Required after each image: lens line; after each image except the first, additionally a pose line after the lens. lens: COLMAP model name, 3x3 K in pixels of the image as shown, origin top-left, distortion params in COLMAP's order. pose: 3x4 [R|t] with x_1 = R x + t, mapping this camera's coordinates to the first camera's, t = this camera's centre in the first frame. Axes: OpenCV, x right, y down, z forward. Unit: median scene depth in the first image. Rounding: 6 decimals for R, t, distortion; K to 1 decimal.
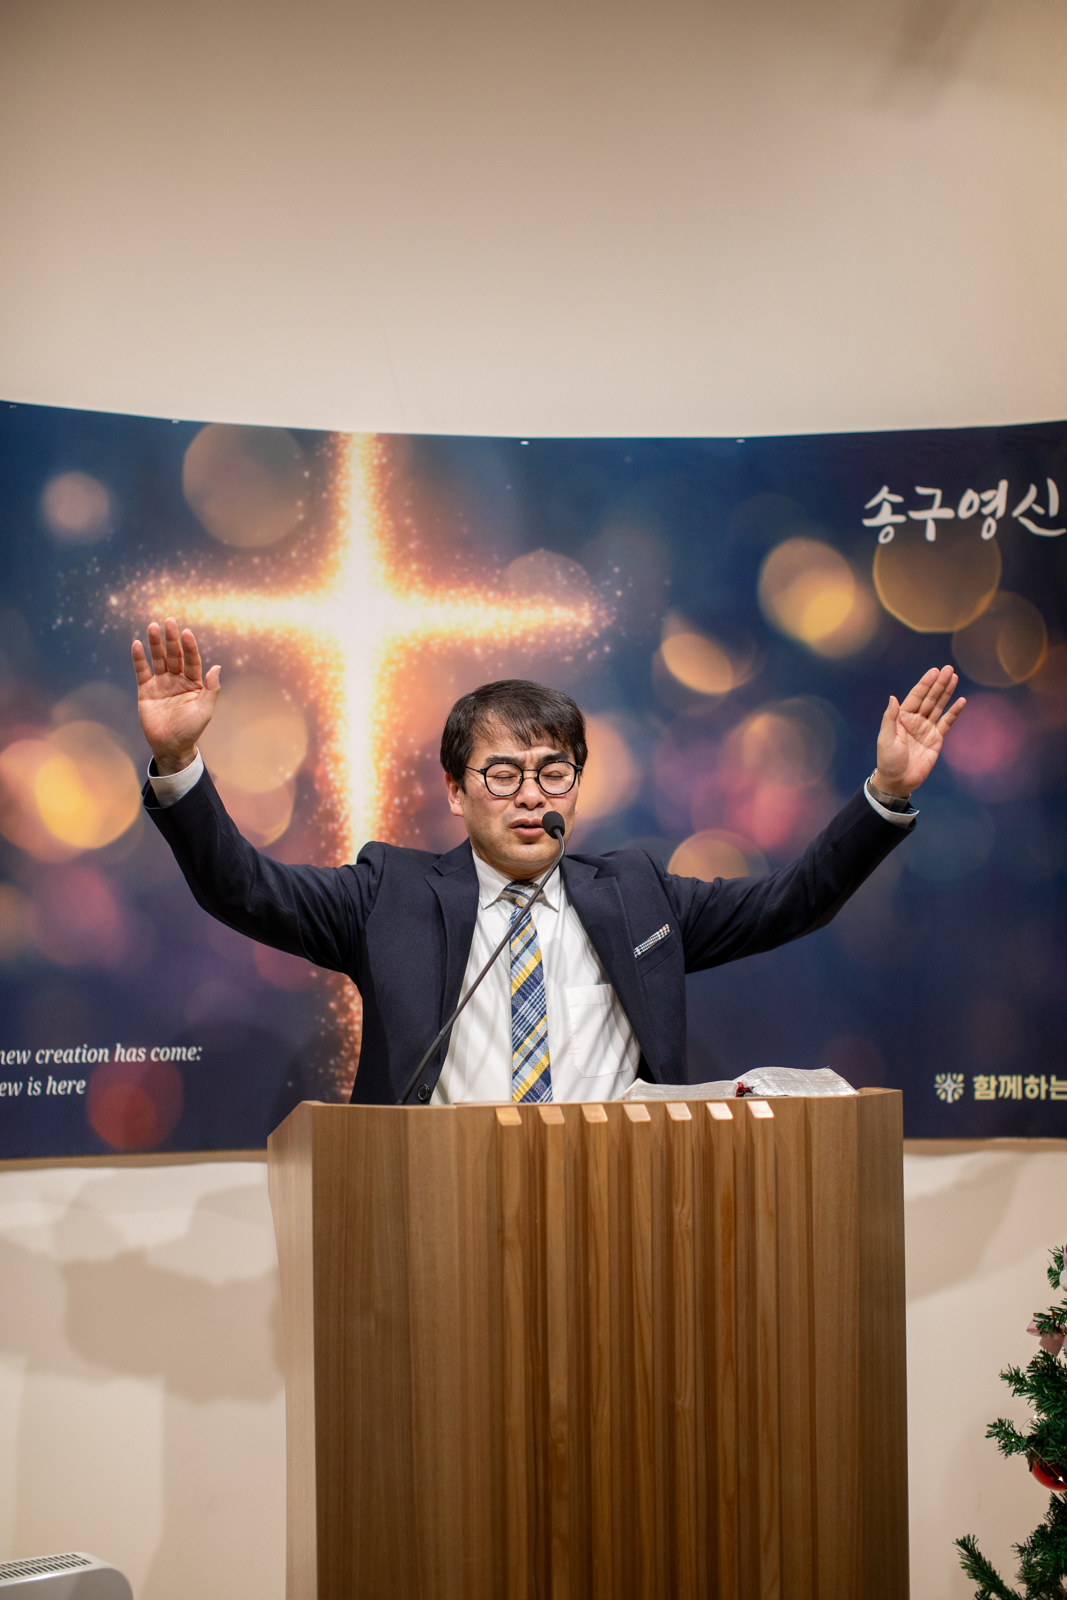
lens RADIAL K [[2329.6, 0, 564.8], [0, 2329.6, 806.9], [0, 0, 1]] dist [-0.163029, 0.165581]
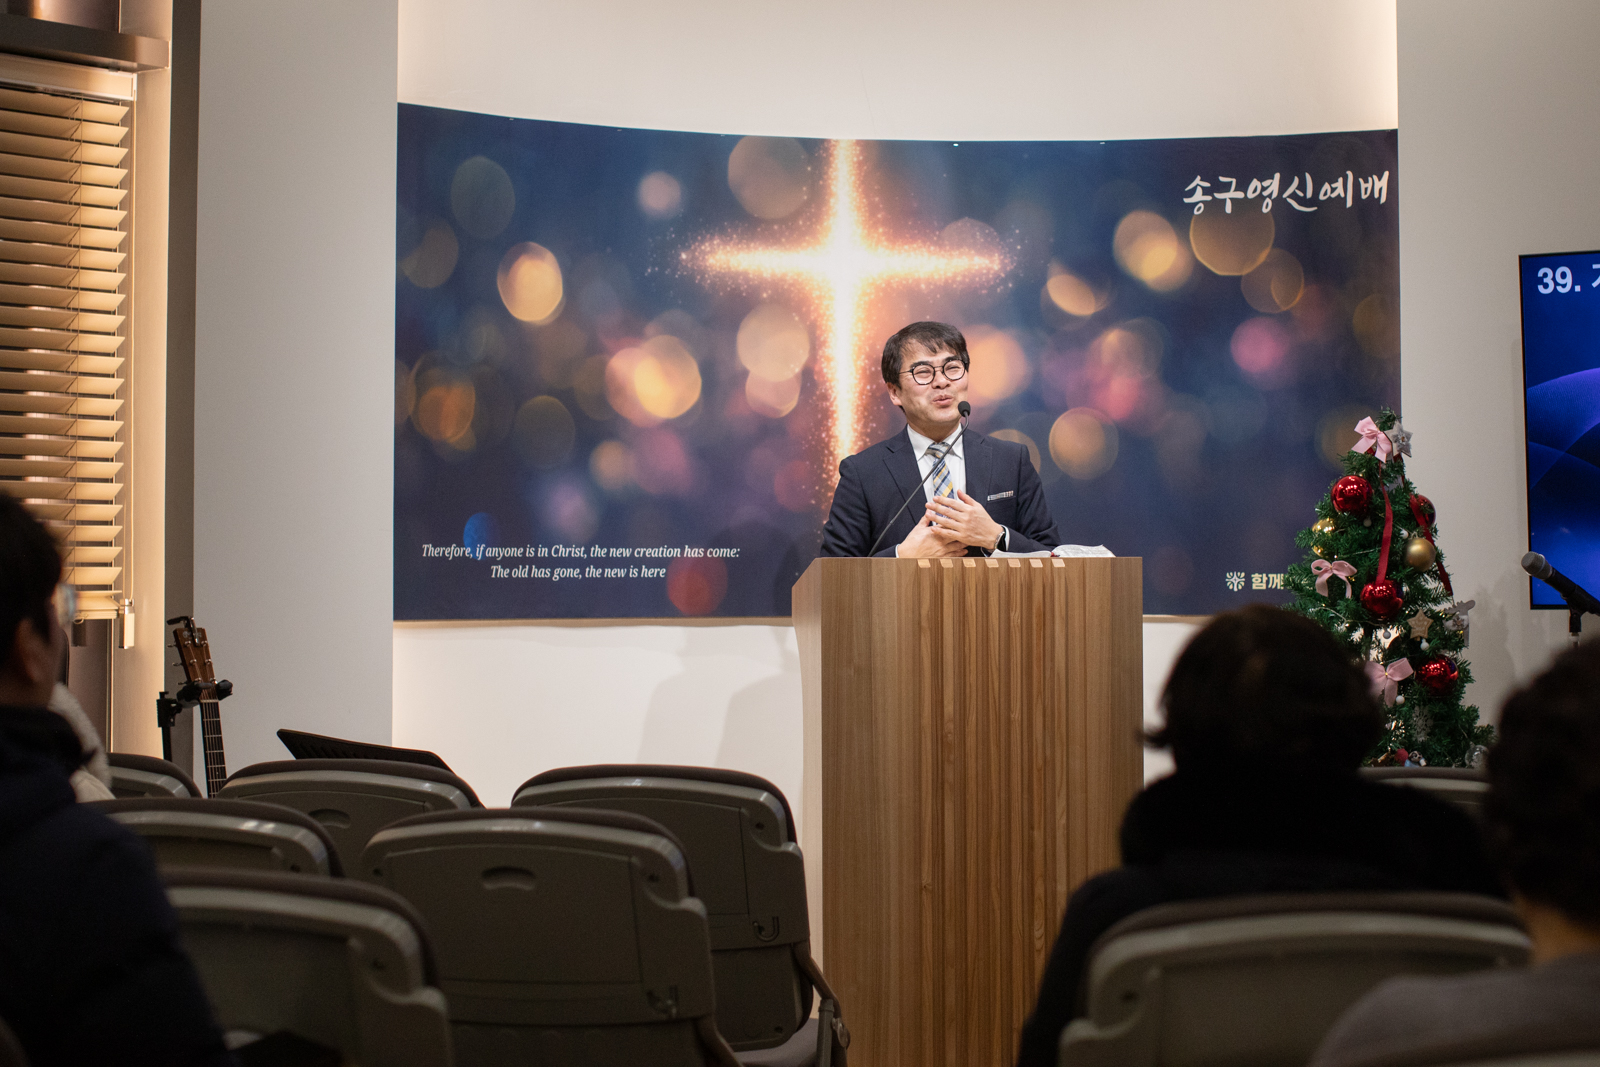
lens RADIAL K [[3054.3, 0, 937.5], [0, 3054.3, 345.9], [0, 0, 1]] dist [-0.152201, 0.010377]
pose [[0.998654, 0.005117, -0.051614, 0.074568], [-0.005071, 0.999987, 0.001033, -0.031752], [0.051619, -0.000770, 0.998667, -0.975084]]
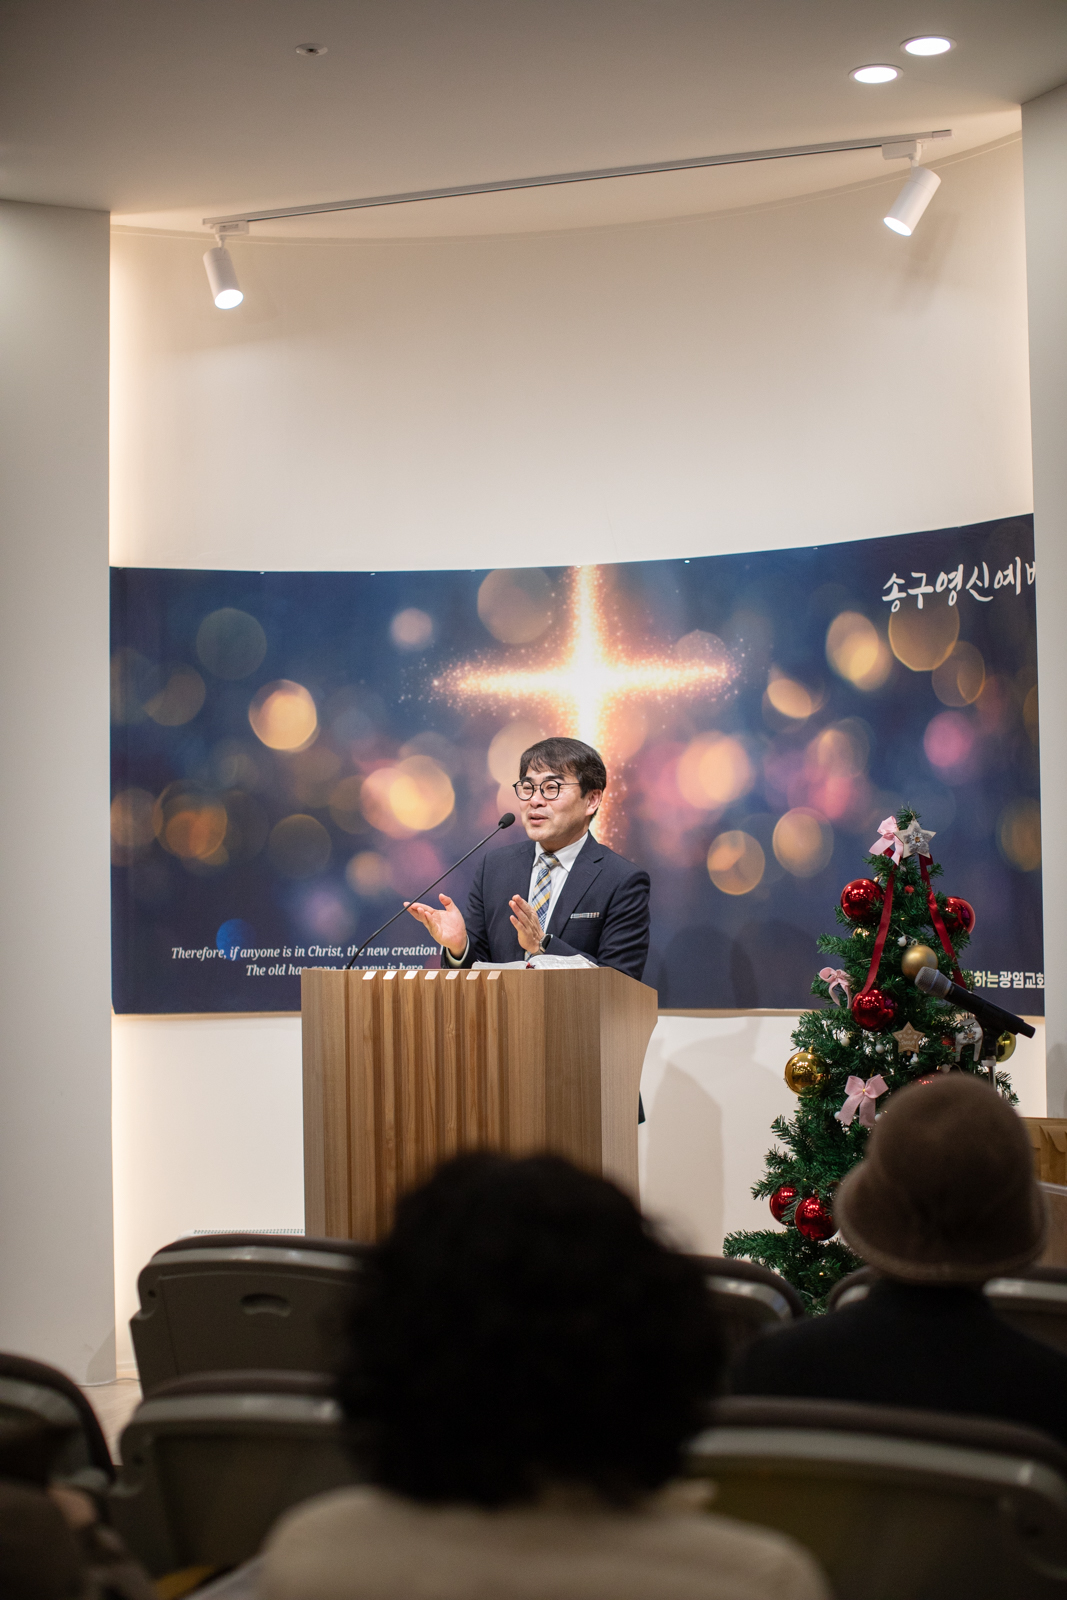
lens RADIAL K [[2306.2, 0, 533.5], [0, 2306.2, 800.0], [0, 0, 1]] dist [-0.159545, 0.190152]
pose [[0.846328, -0.025118, -0.532069, 0.737159], [0.041075, 0.998991, 0.018175, -0.030396], [0.531076, -0.037236, 0.846506, -0.379827]]
